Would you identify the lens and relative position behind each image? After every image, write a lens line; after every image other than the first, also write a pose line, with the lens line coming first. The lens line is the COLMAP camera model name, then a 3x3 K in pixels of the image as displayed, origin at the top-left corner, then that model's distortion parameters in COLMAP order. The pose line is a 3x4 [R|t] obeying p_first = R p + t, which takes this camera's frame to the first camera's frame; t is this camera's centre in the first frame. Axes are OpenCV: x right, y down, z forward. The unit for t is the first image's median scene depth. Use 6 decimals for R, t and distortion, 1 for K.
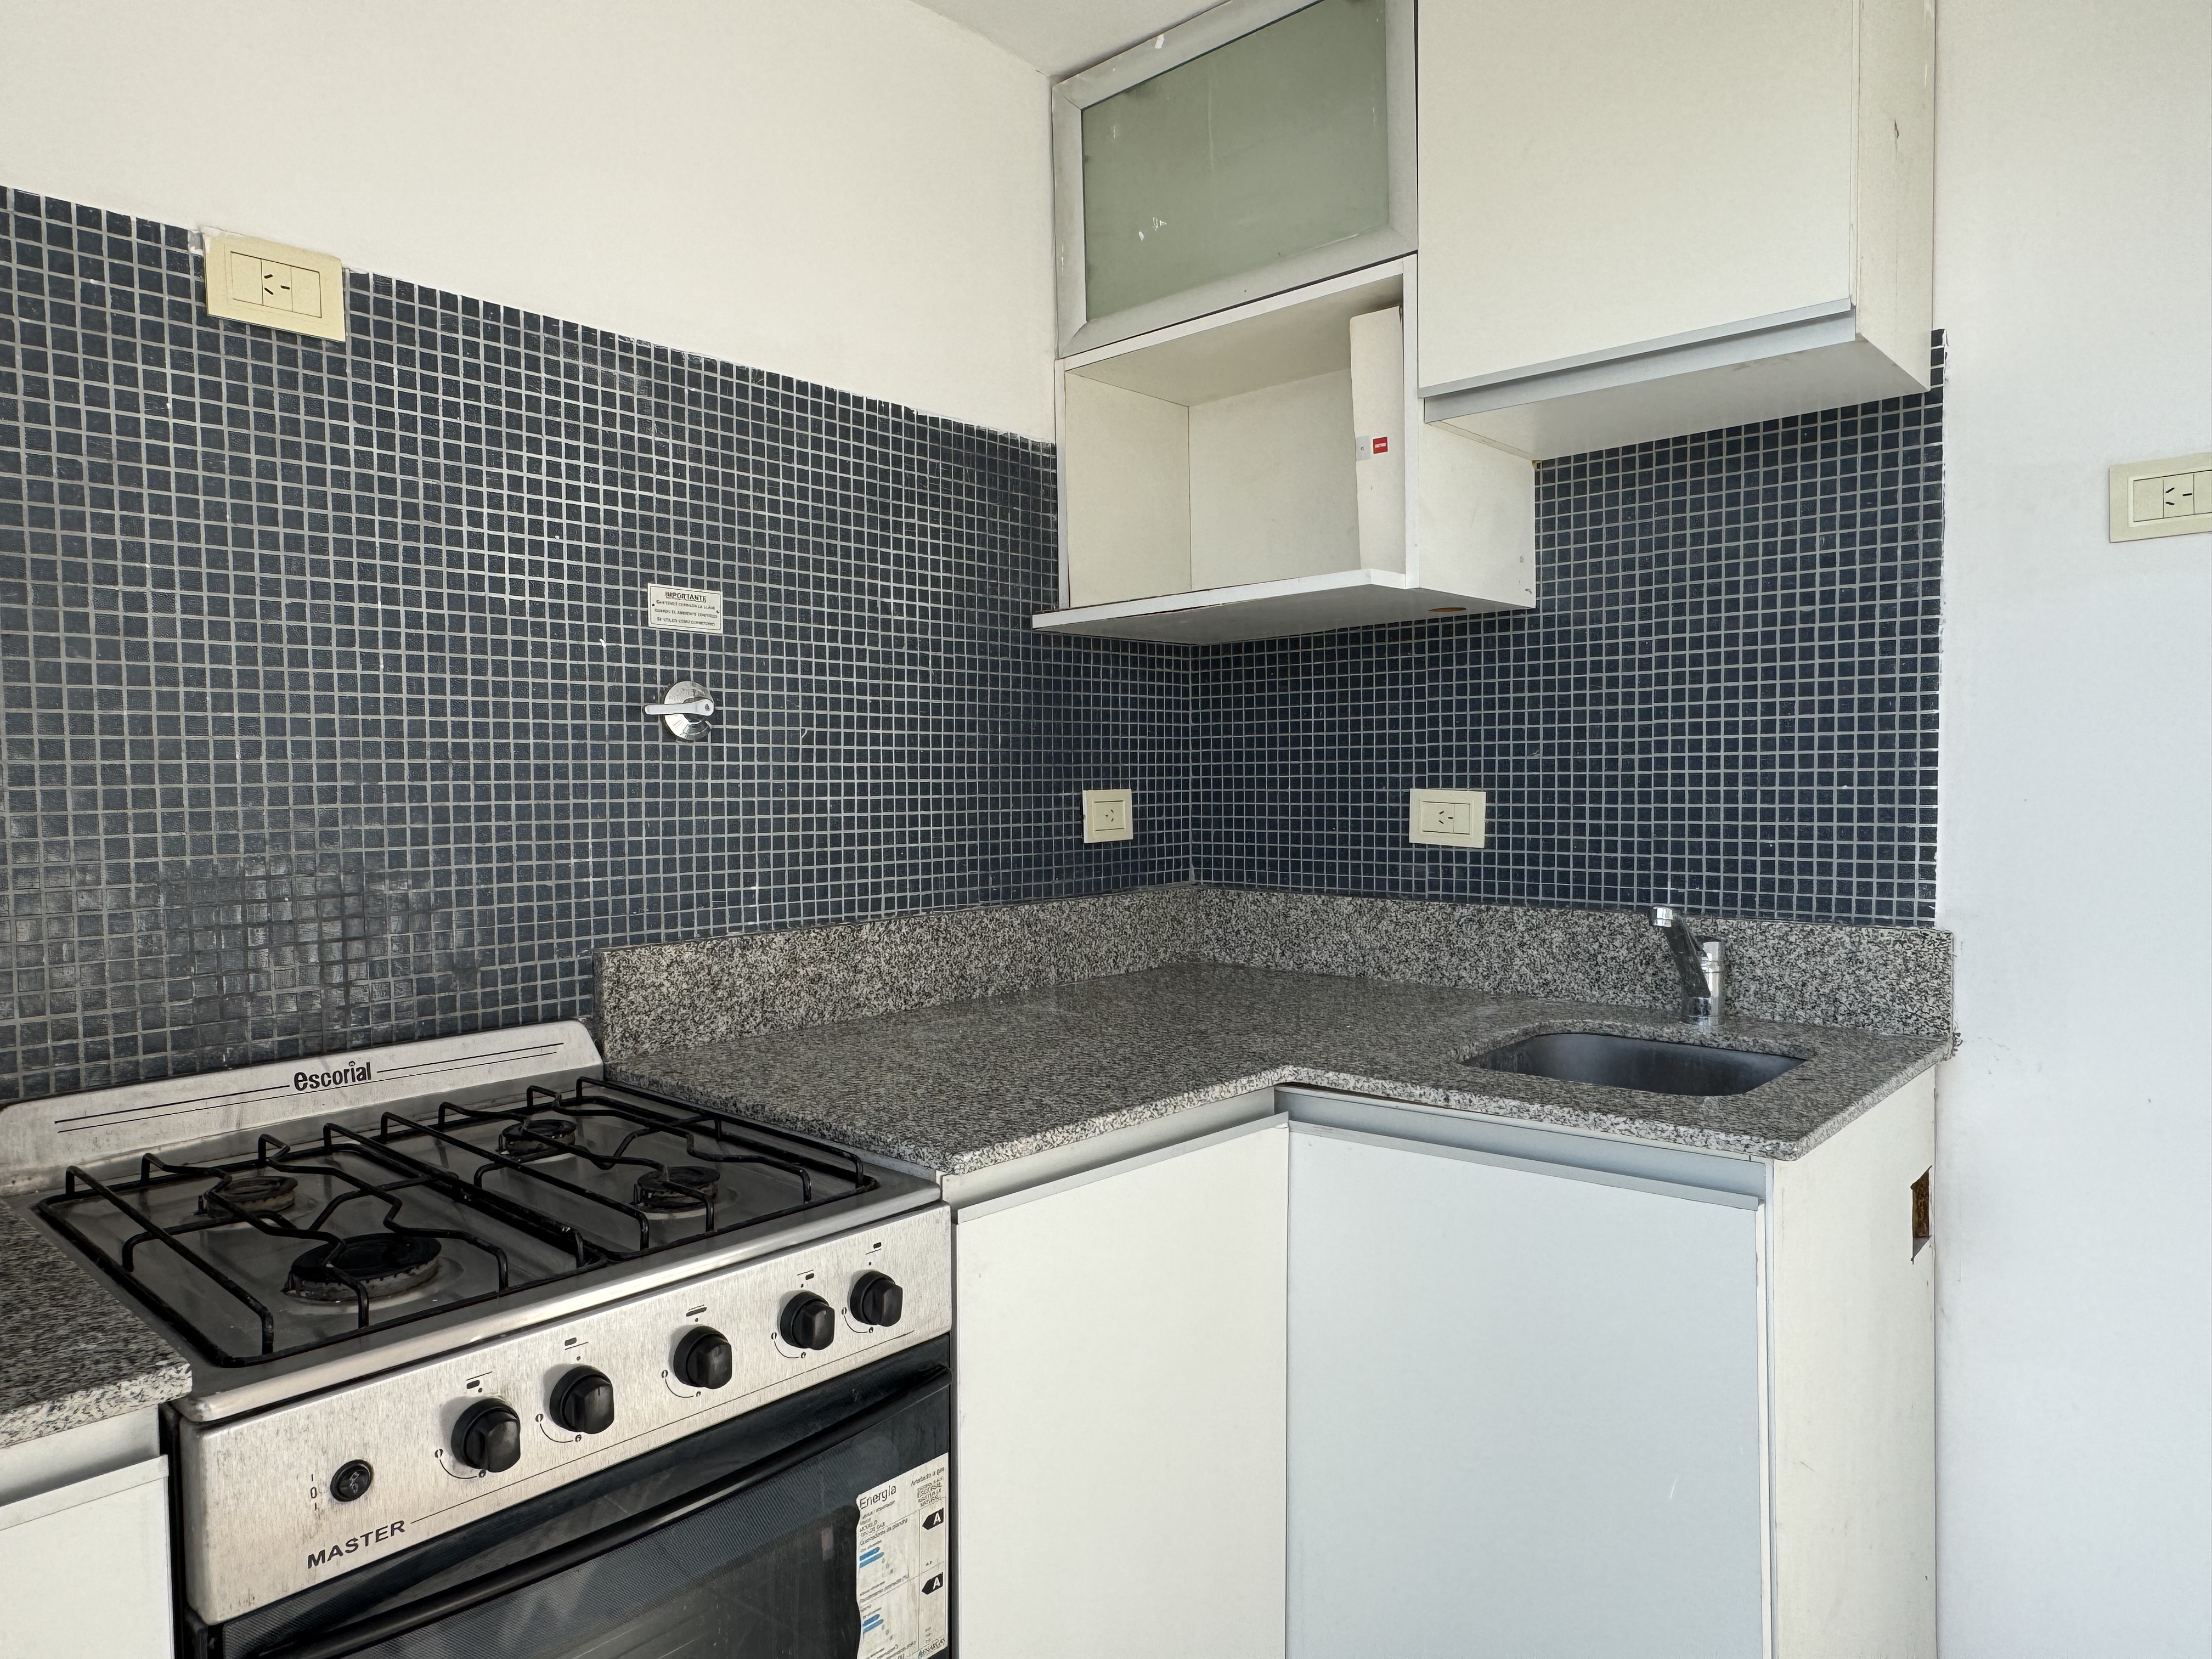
lens RADIAL K [[1417.7, 0, 1096.1], [0, 1417.7, 834.7], [0, 0, 1]] dist [-0.006088, 0.003027]
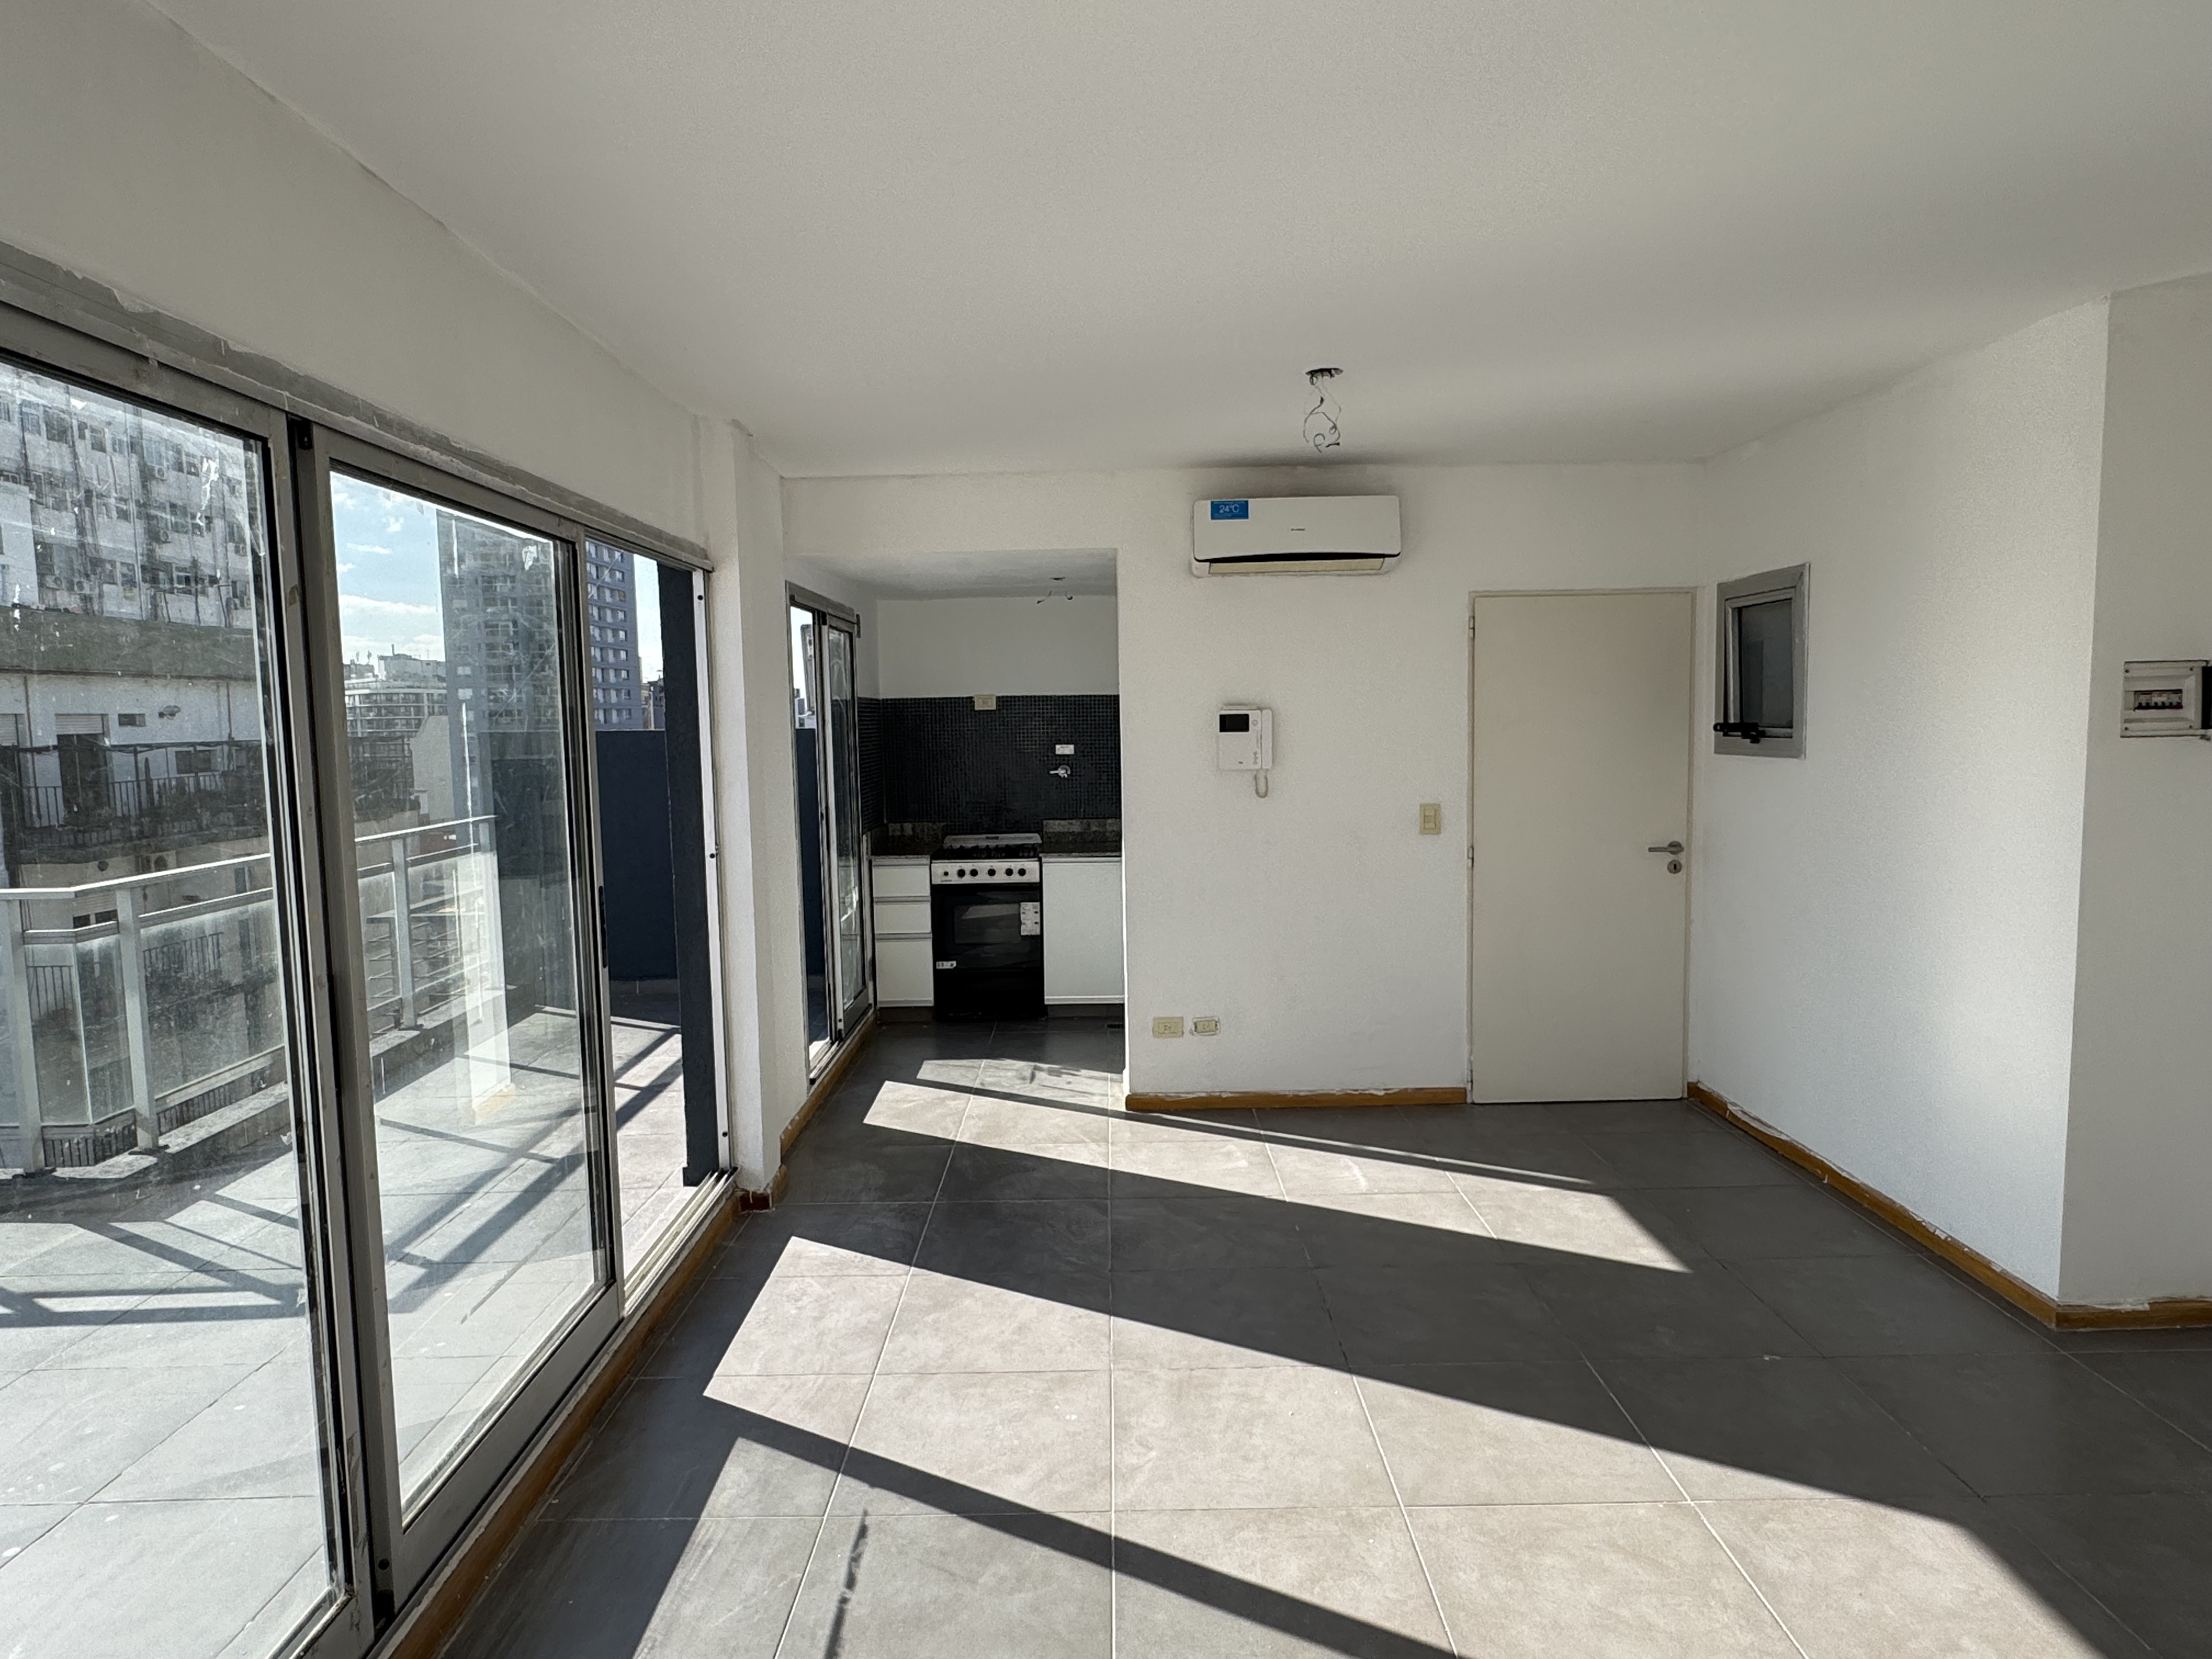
lens RADIAL K [[1333.4, 0, 1101.2], [0, 1333.4, 828.4], [0, 0, 1]] dist [-0.005053, 0.003529]
pose [[0.679560, 0.058897, -0.731252, 2.948694], [-0.019498, 0.997870, 0.062252, -0.169224], [0.733361, -0.028047, 0.679261, -1.867975]]
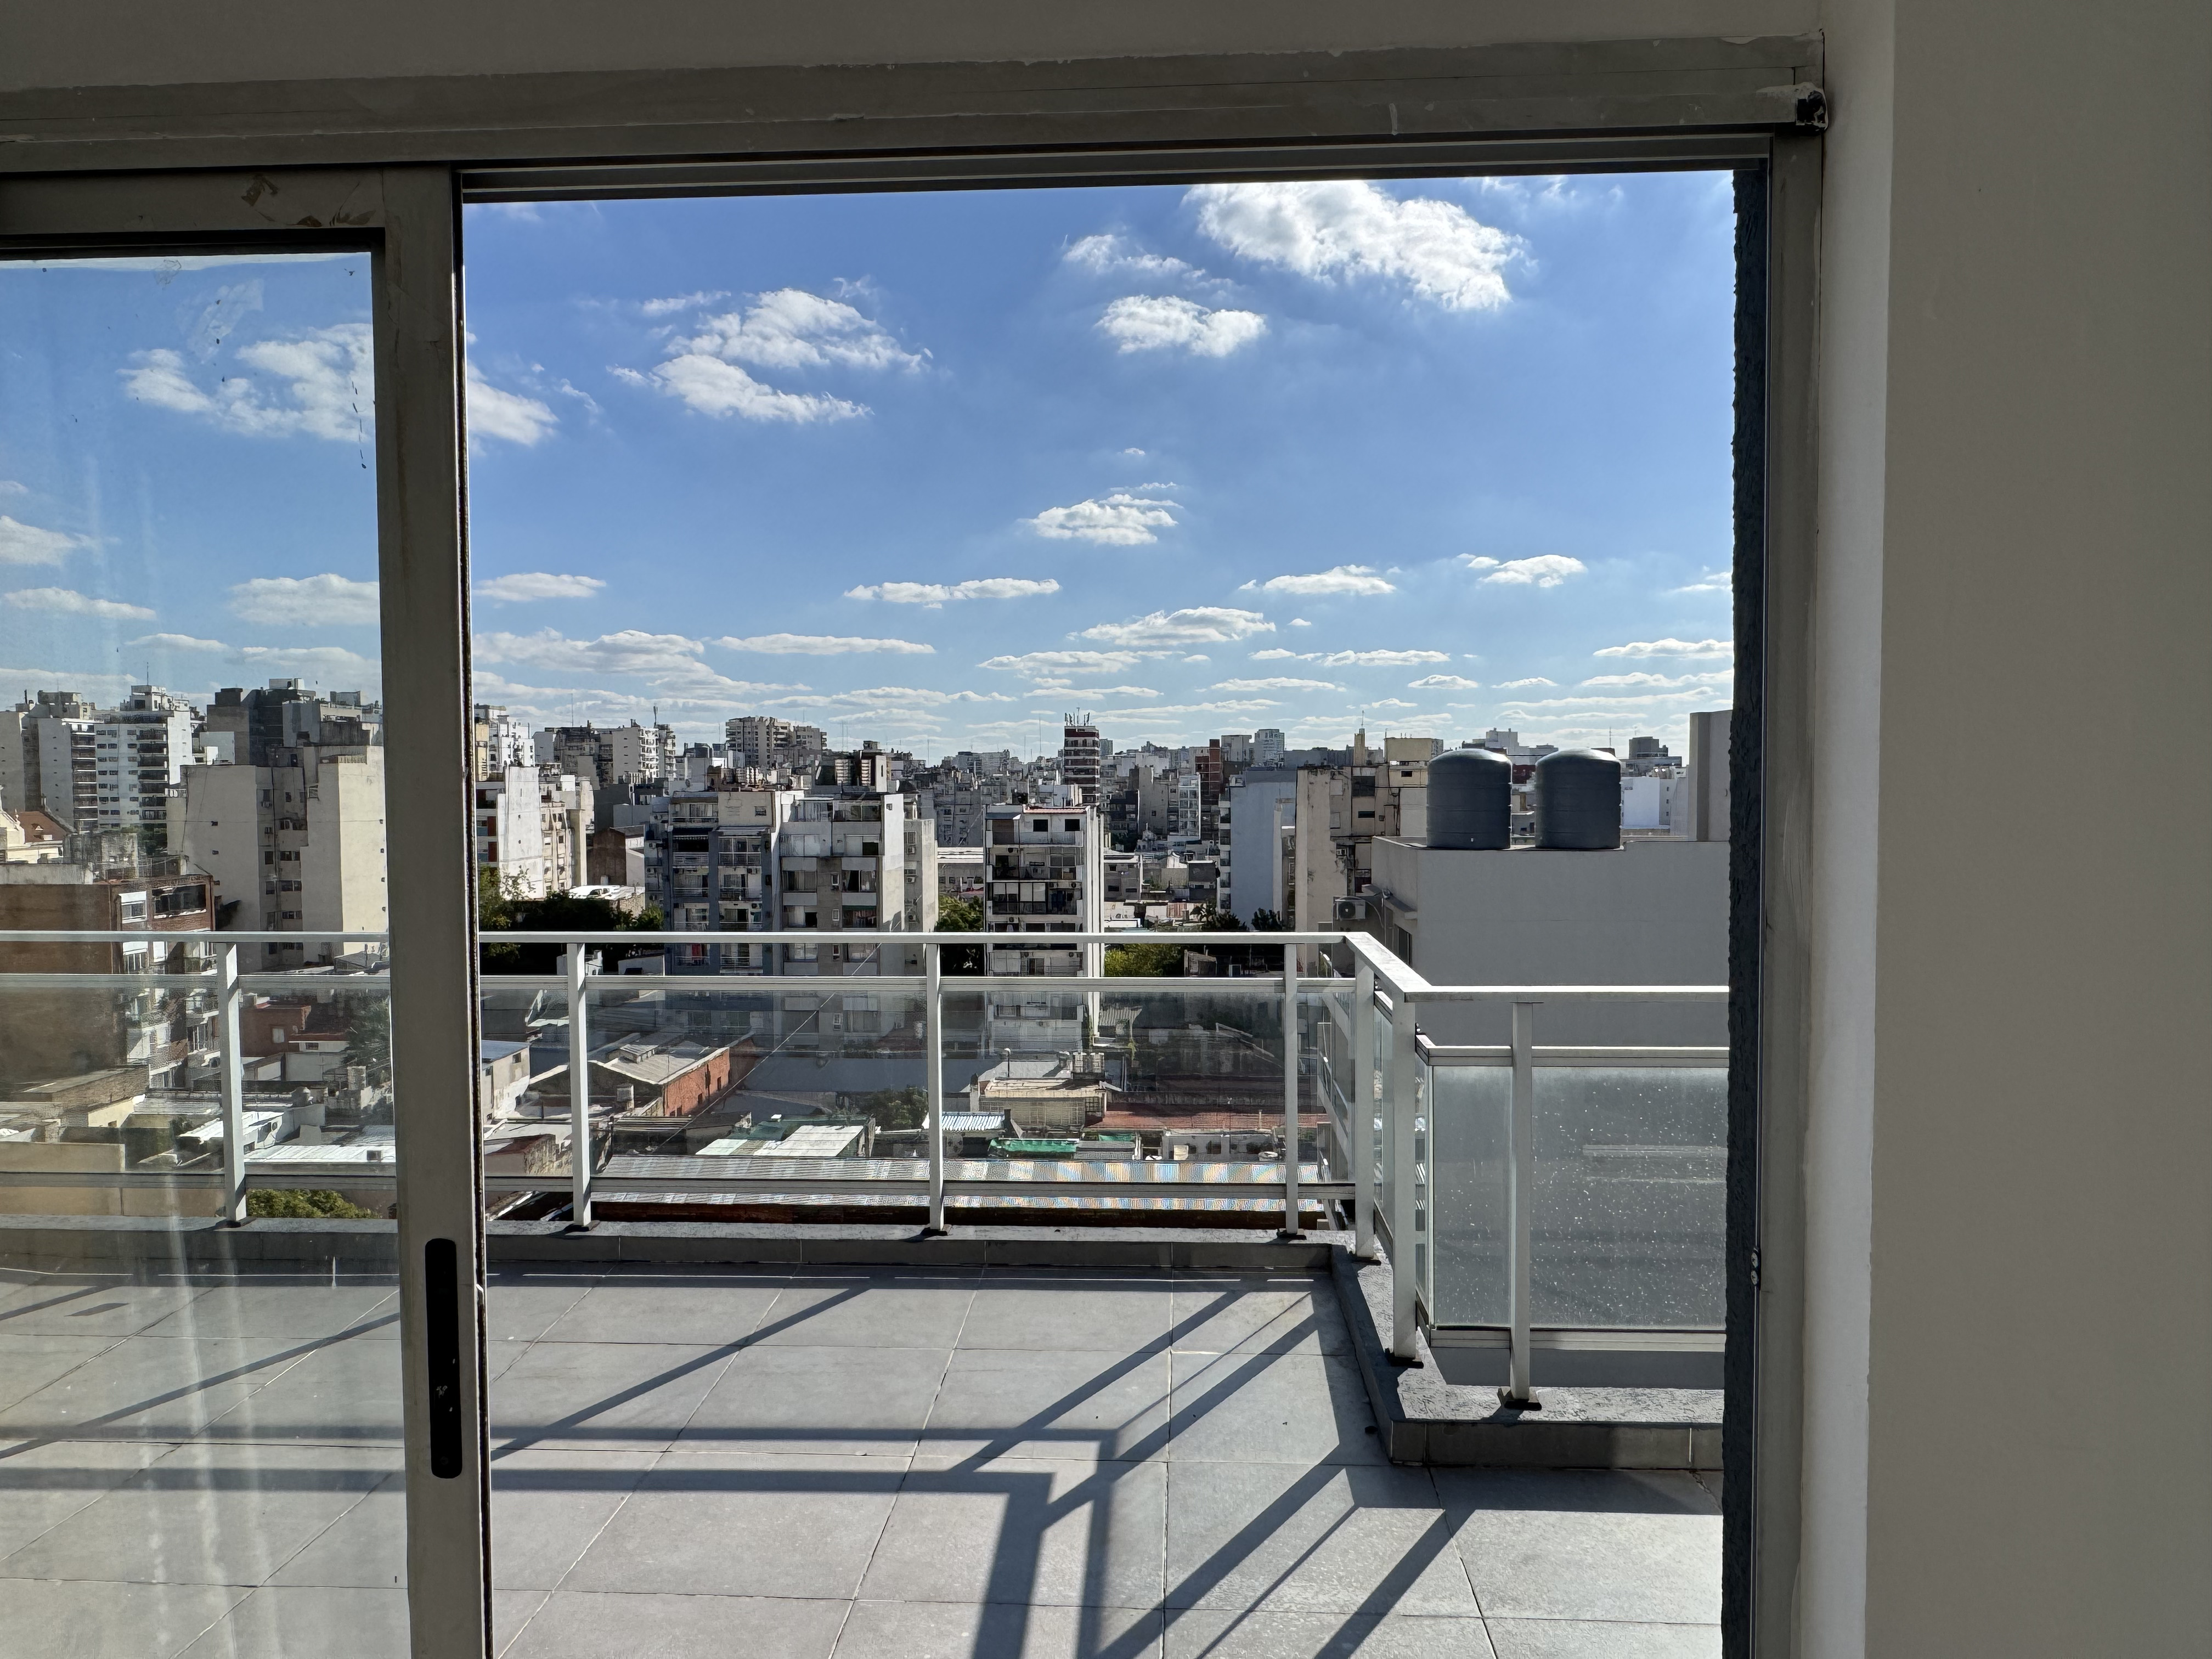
lens RADIAL K [[1420.7, 0, 1097.4], [0, 1420.7, 842.7], [0, 0, 1]] dist [-0.005297, 0.004040]
pose [[-0.770148, 0.042622, -0.636439, 1.326270], [-0.016046, 0.996155, 0.086129, -0.208118], [0.637663, 0.076544, -0.766503, -0.443175]]
